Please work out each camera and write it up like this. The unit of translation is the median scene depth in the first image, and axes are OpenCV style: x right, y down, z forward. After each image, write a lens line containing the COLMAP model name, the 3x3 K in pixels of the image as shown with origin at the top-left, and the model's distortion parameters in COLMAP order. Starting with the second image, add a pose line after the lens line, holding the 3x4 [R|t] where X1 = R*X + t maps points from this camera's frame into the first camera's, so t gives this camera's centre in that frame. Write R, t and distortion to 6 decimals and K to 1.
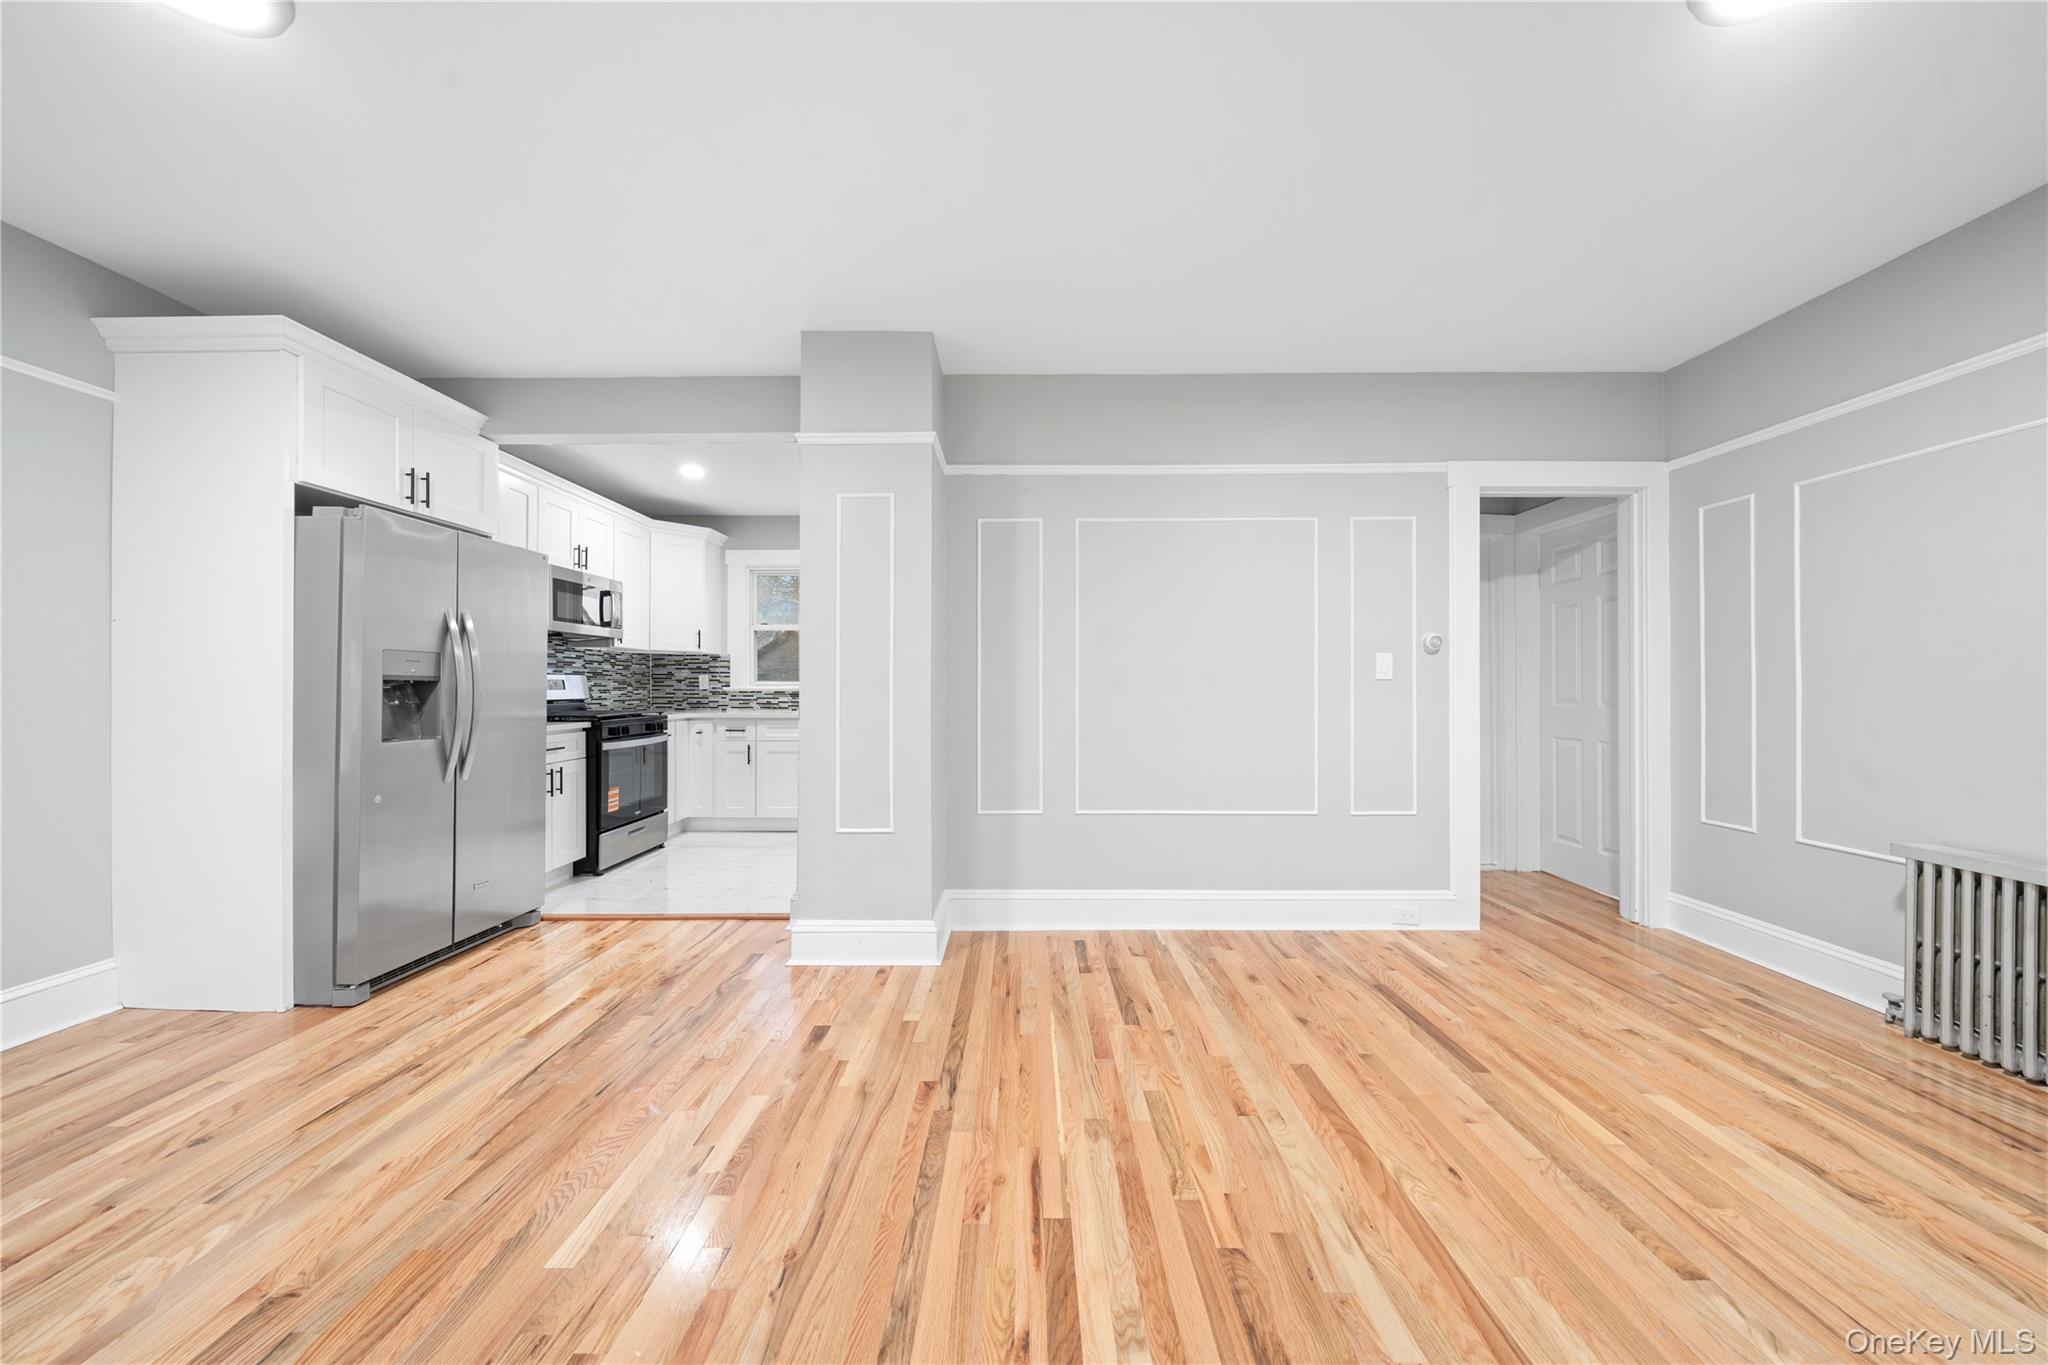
lens RADIAL K [[694.0, 0, 1020.8], [0, 694.0, 681.4], [0, 0, 1]] dist [-0.000332, -0.000554]
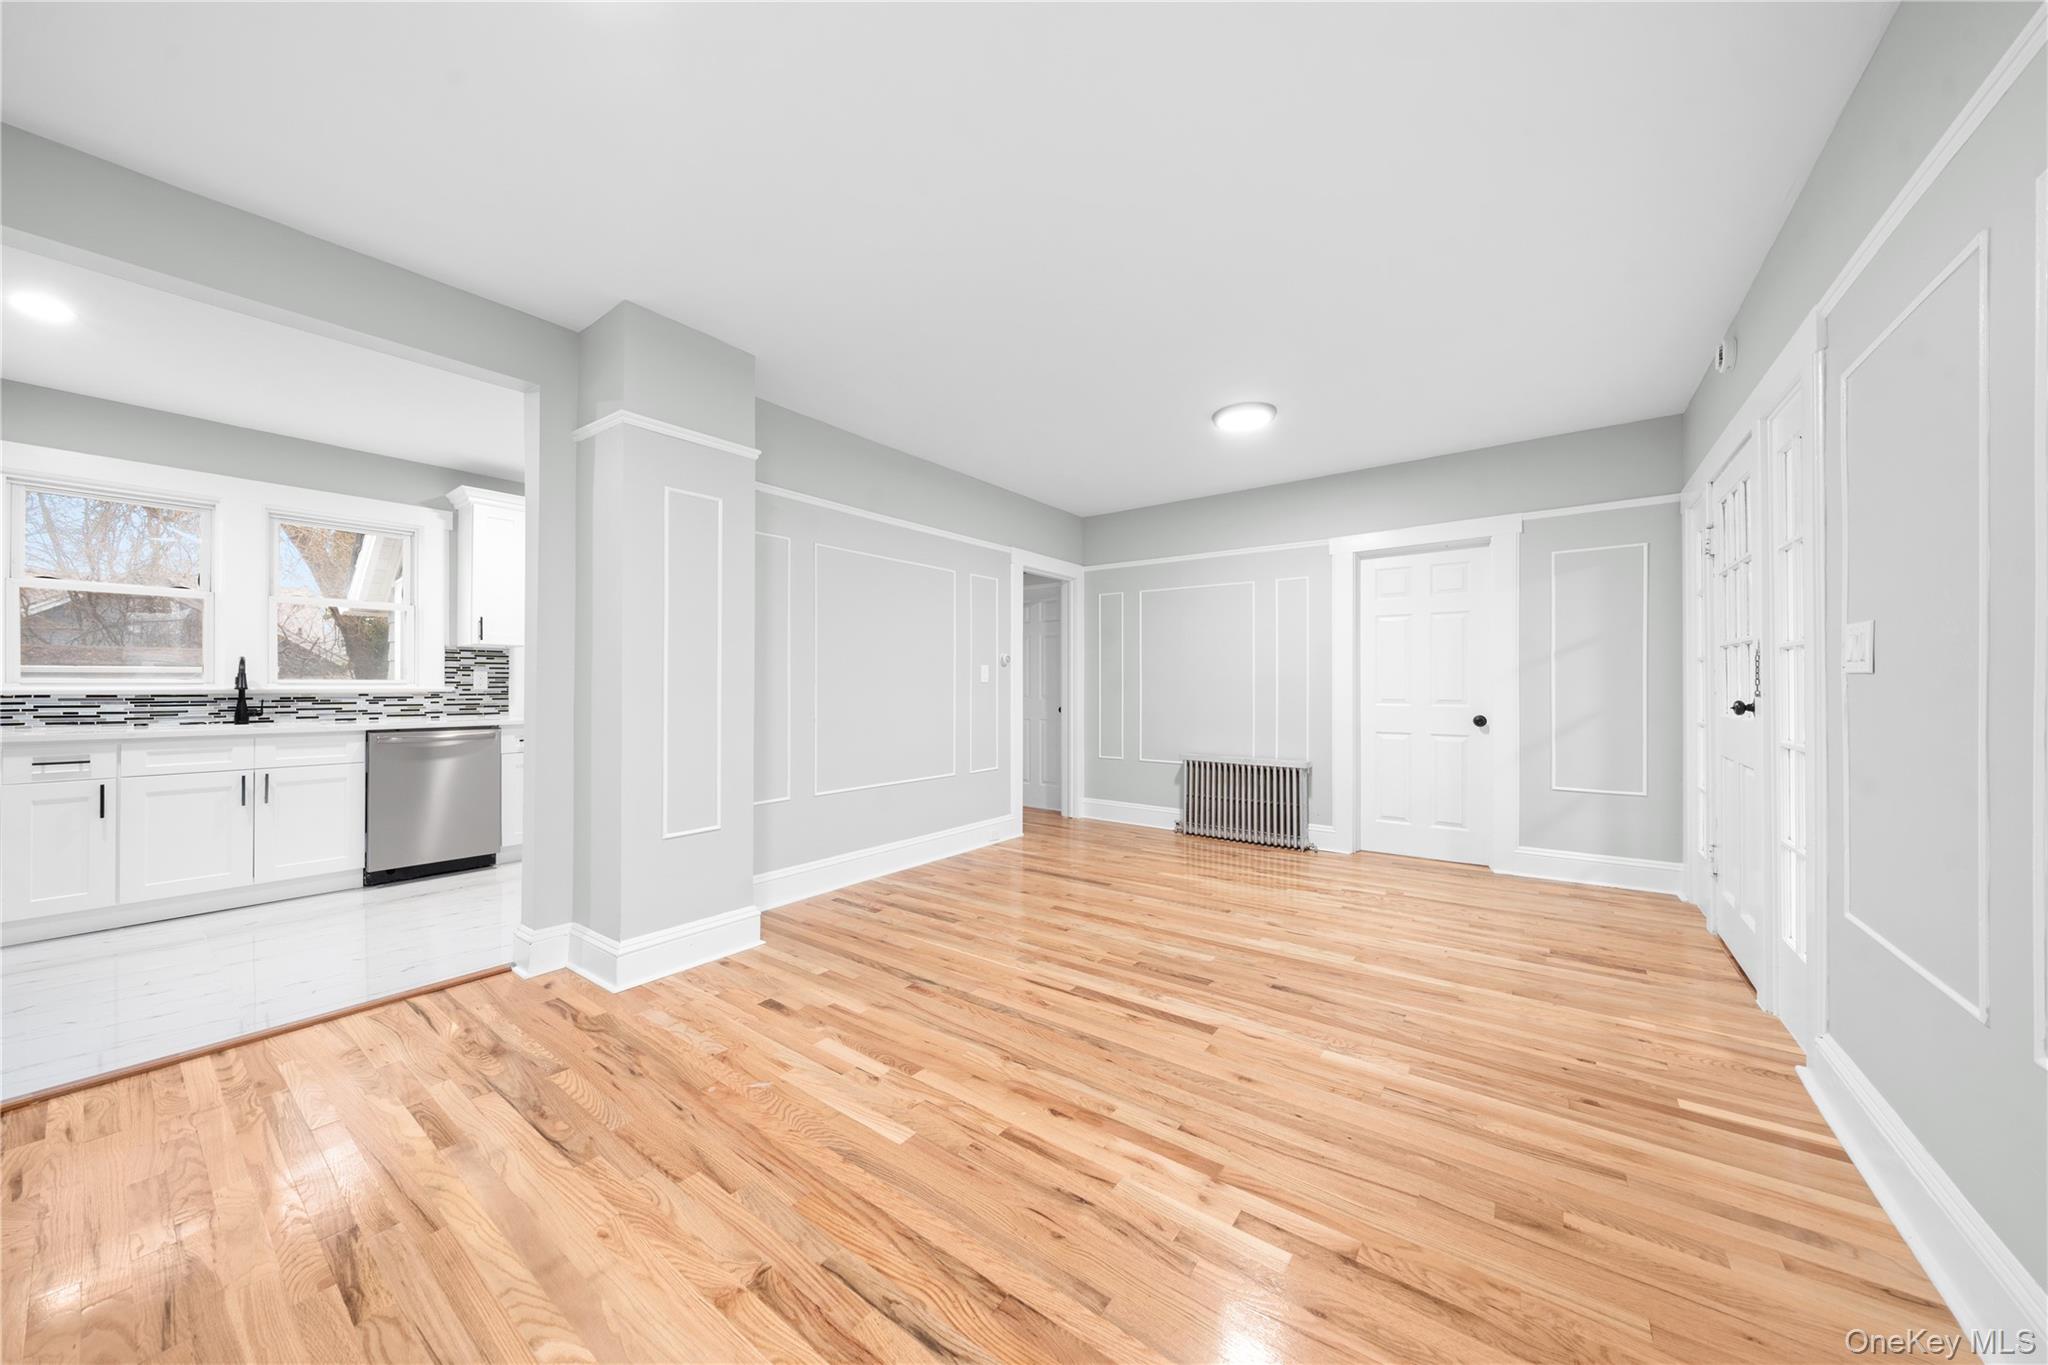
lens RADIAL K [[694.0, 0, 1021.0], [0, 694.0, 685.1], [0, 0, 1]] dist [-0.000332, -0.000554]
pose [[0.592886, 0.003856, 0.805277, -0.716104], [-0.006143, 0.999981, -0.000265, 0.002779], [-0.805263, -0.004790, 0.592899, 0.033533]]
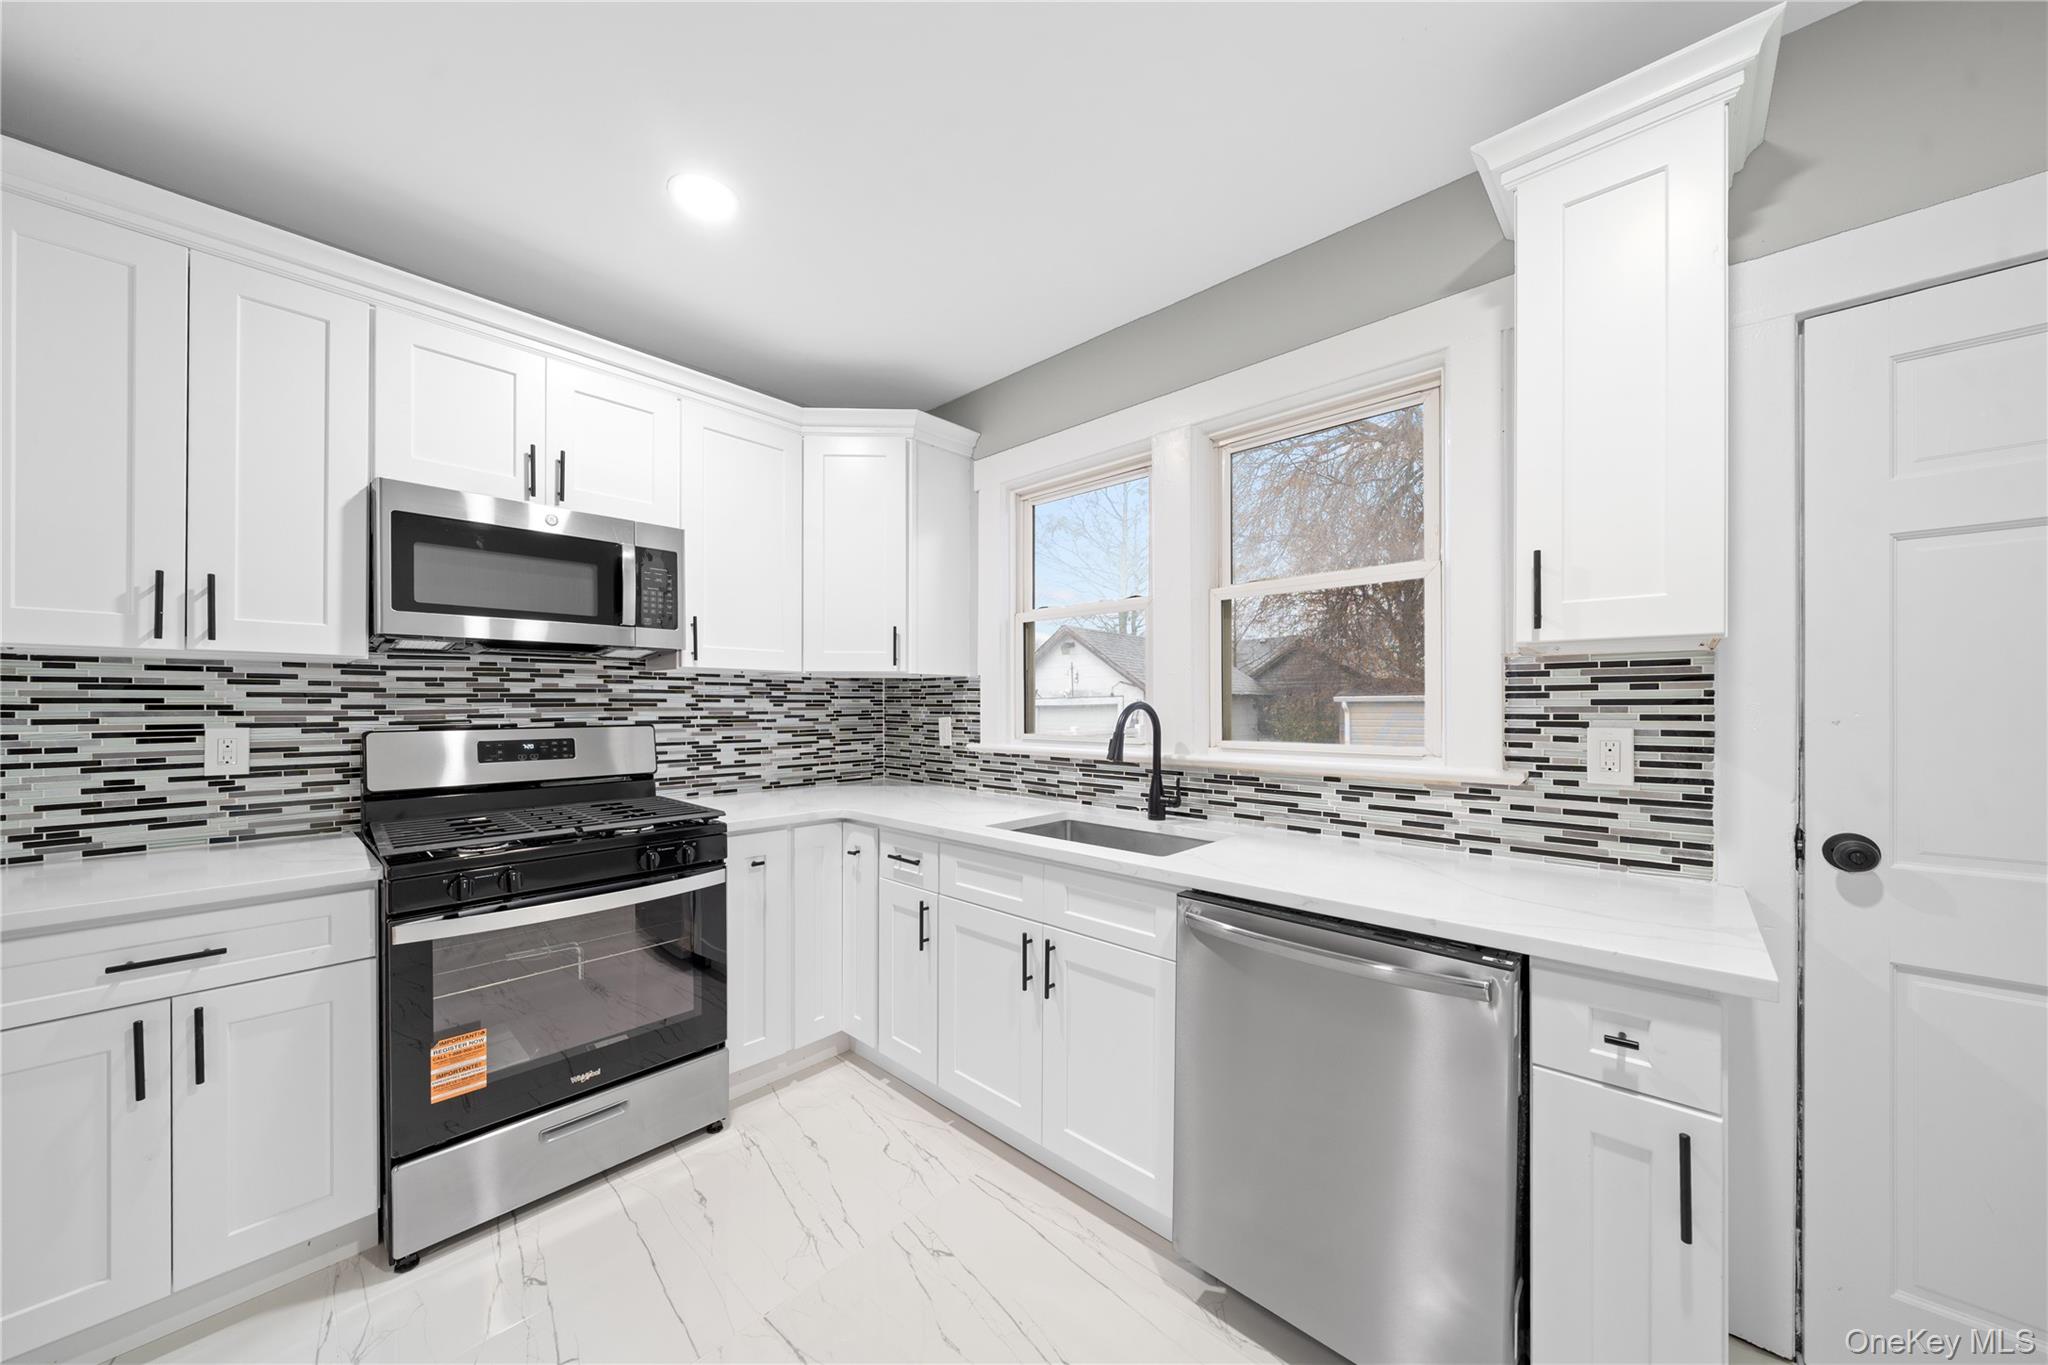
lens RADIAL K [[694.0, 0, 1020.1], [0, 694.0, 702.0], [0, 0, 1]] dist [-0.000332, -0.000554]
pose [[0.738129, 0.000606, -0.674659, -0.139593], [0.002181, 0.999992, 0.003285, -0.044510], [0.674656, -0.003897, 0.738122, 1.311104]]
